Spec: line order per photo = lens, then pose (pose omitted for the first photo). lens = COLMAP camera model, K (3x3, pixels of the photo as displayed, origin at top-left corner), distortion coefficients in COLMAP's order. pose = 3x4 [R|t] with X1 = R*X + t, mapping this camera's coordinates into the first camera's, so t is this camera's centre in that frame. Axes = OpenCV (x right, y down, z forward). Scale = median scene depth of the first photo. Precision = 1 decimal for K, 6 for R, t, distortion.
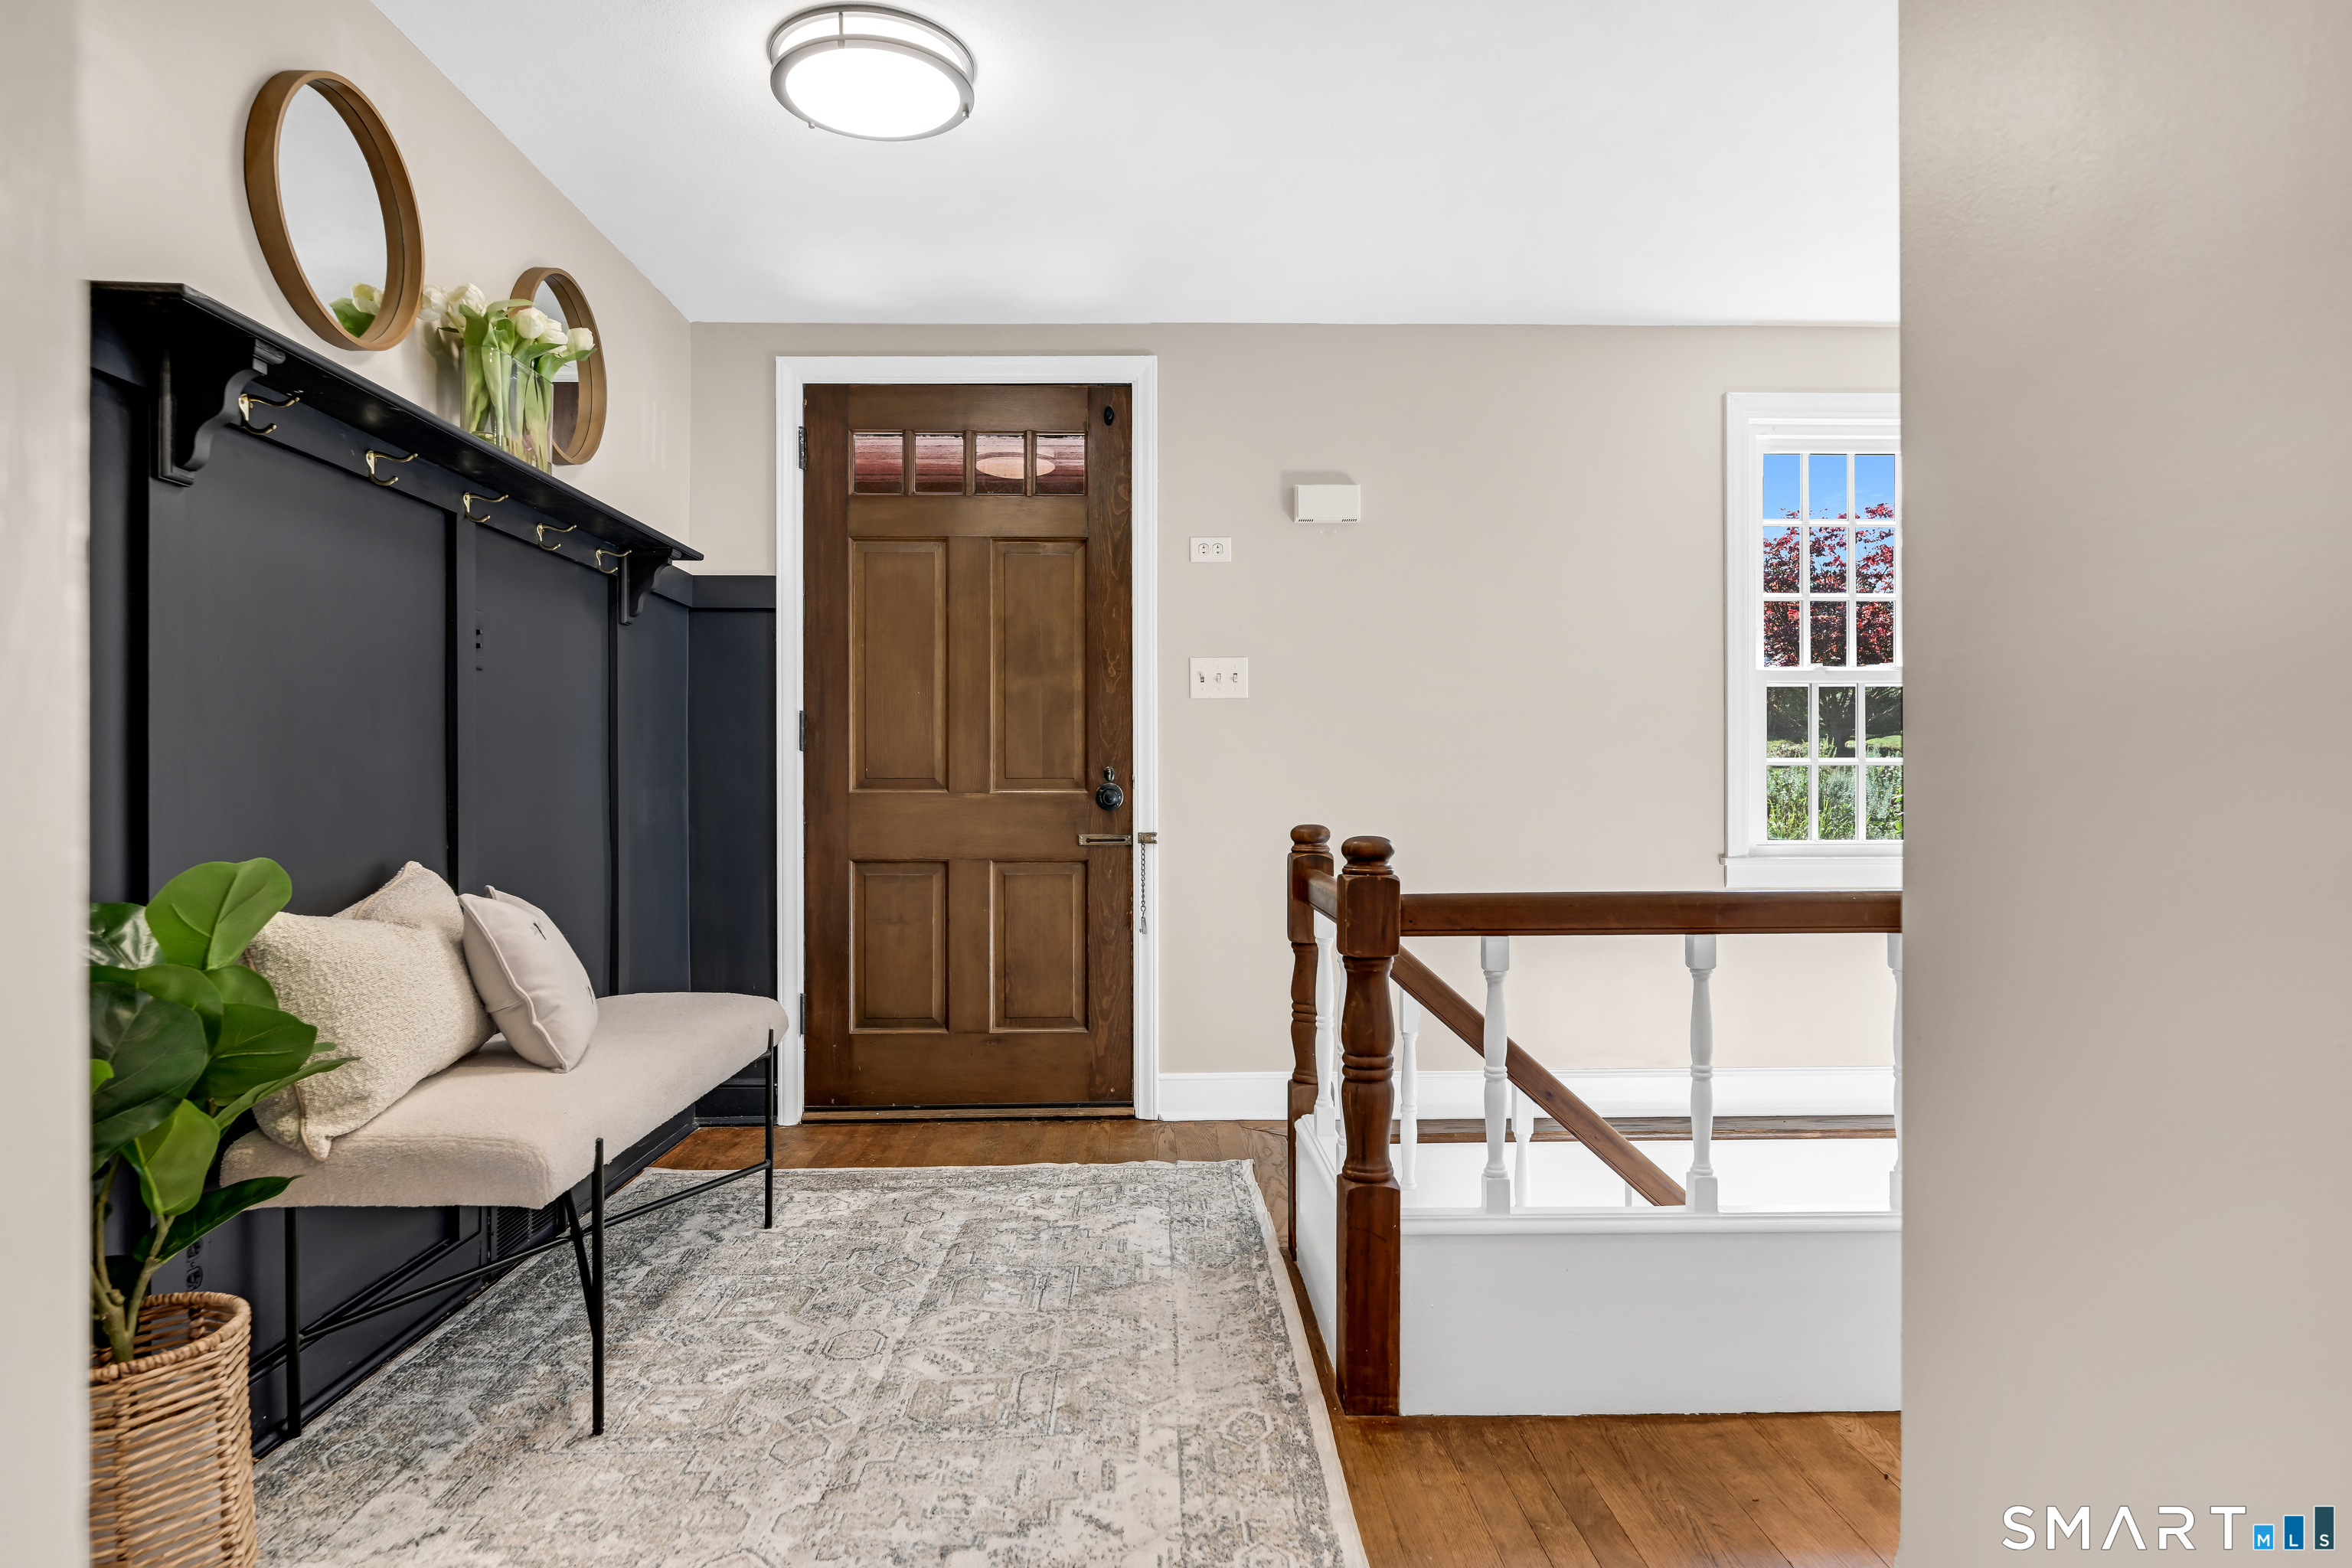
lens RADIAL K [[1361.0, 0, 1173.7], [0, 1361.0, 788.5], [0, 0, 1]] dist [0.001854, 0.000407]
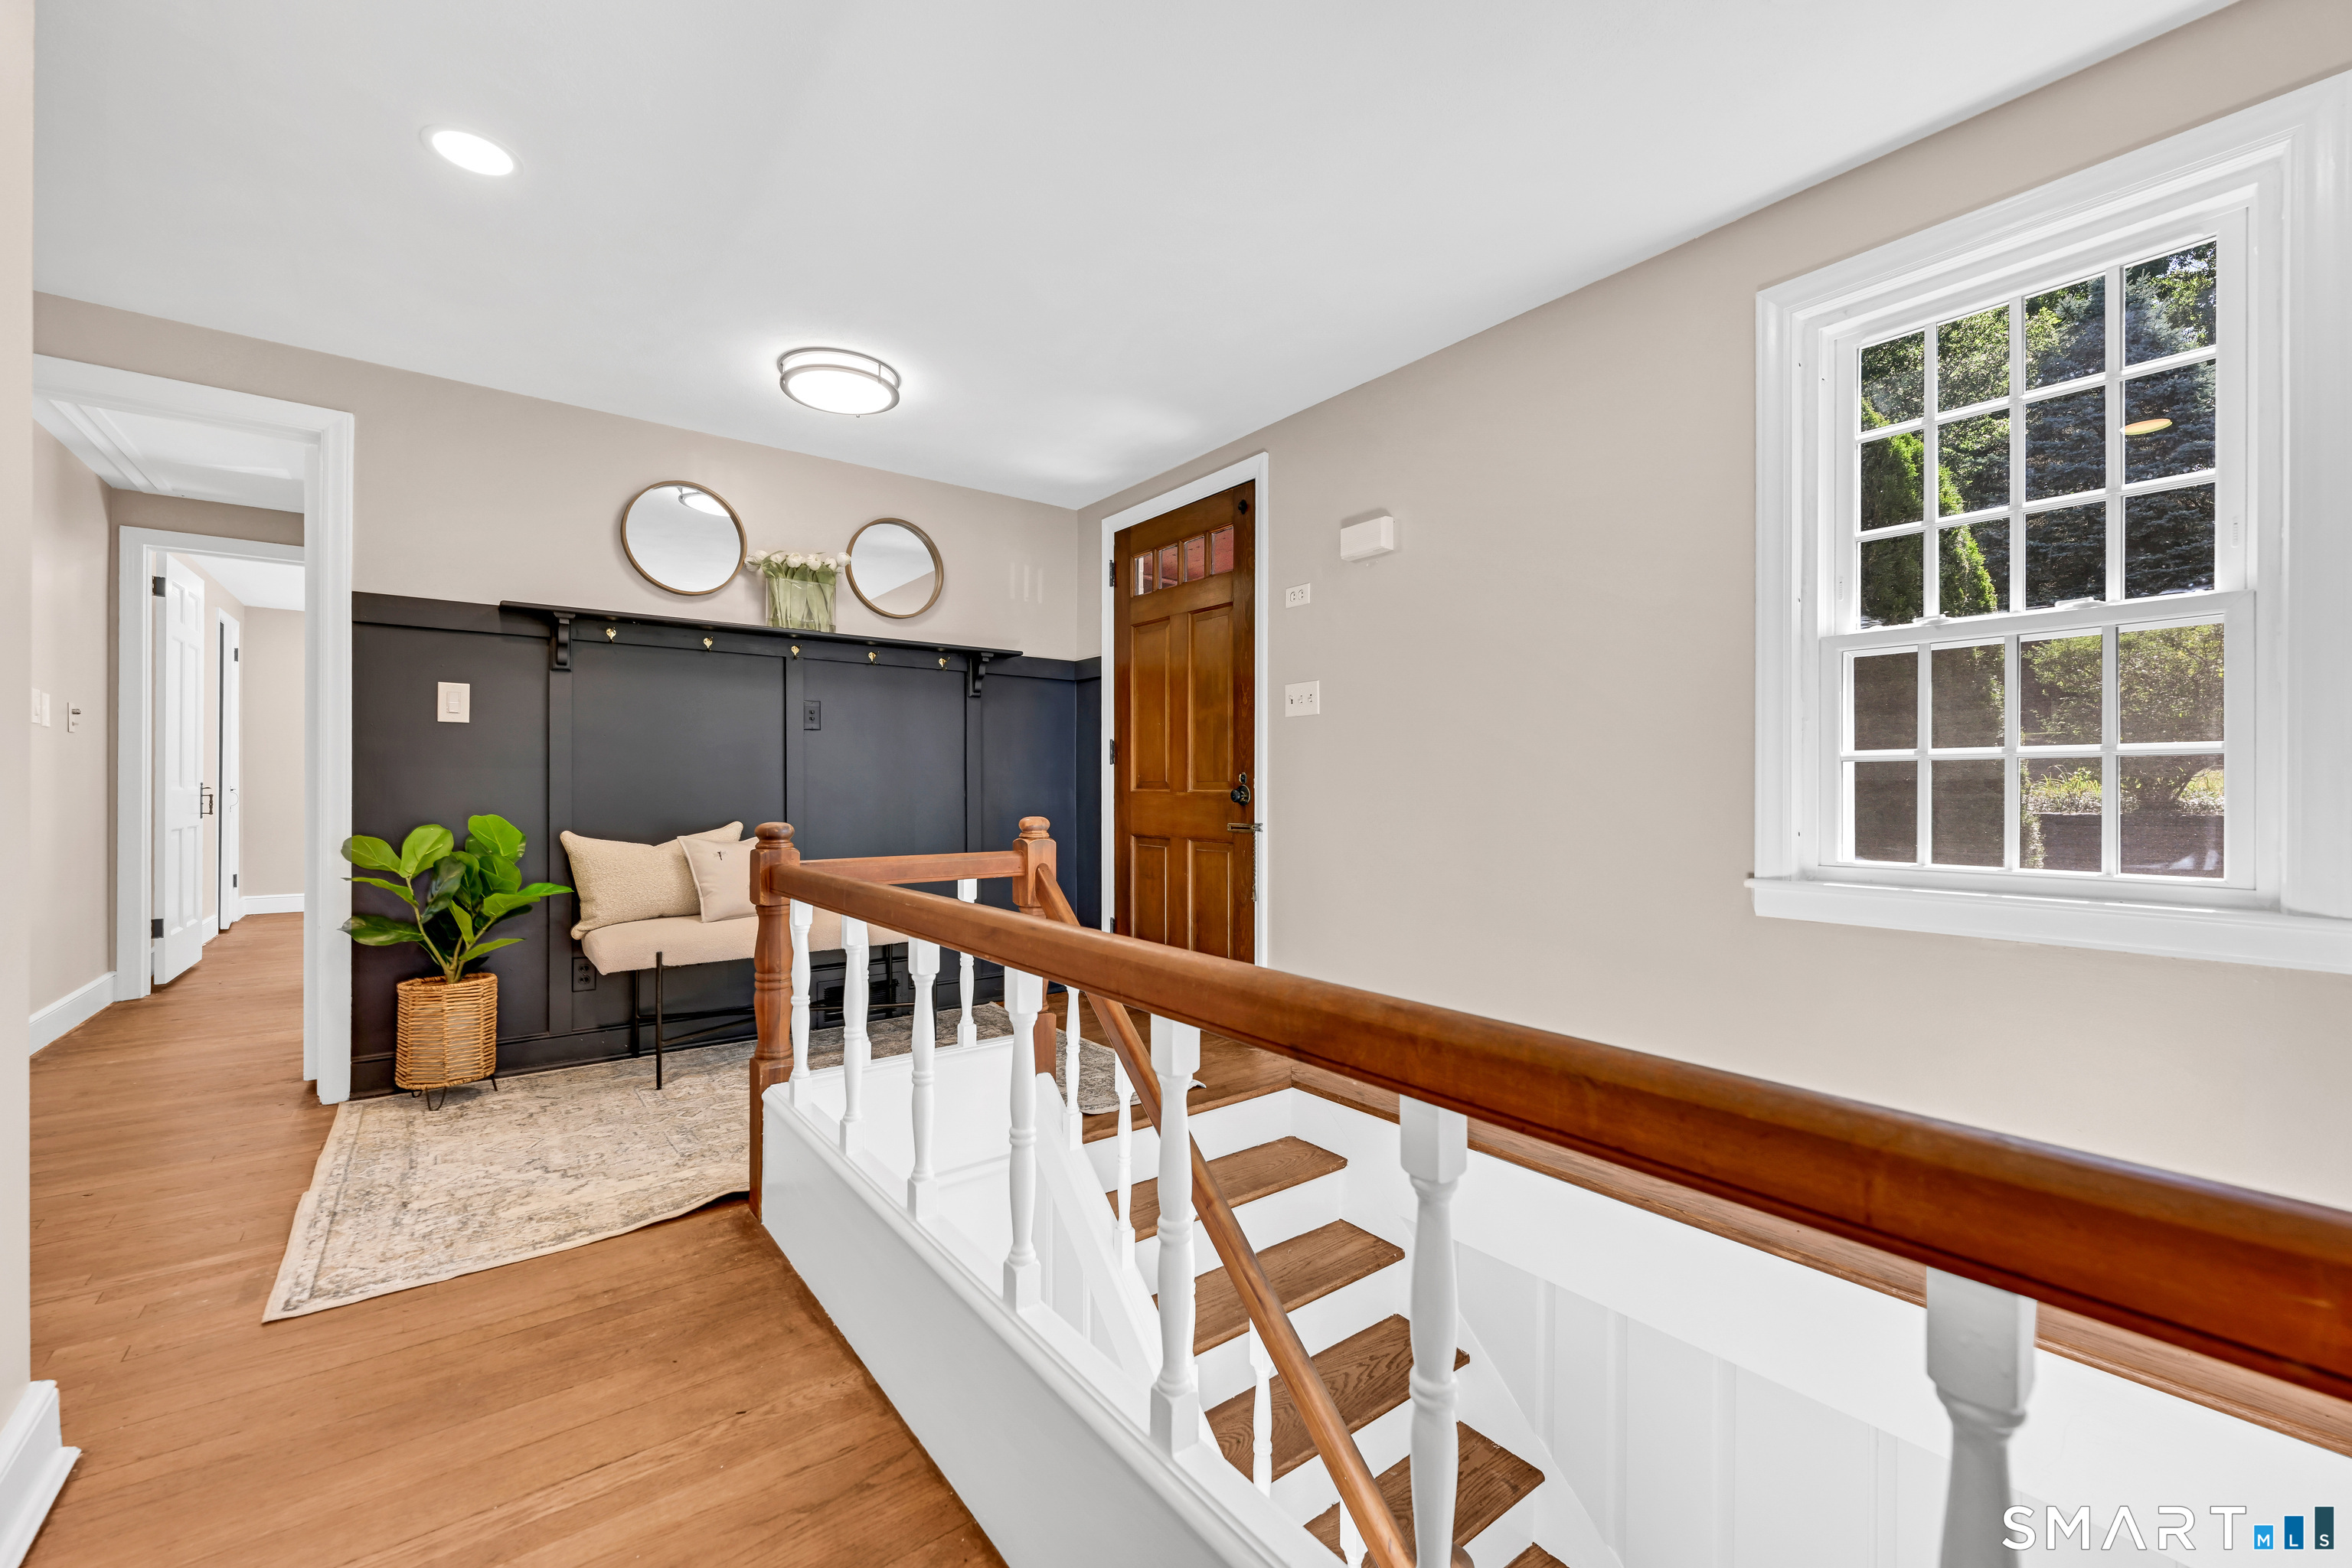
lens RADIAL K [[953.3, 0, 1171.7], [0, 953.3, 795.7], [0, 0, 1]] dist [0.004378, -0.000583]
pose [[0.597901, 0.009013, -0.801519, 0.654935], [0.000445, 0.999933, 0.011577, -0.004131], [0.801570, -0.007279, 0.597857, 0.388773]]
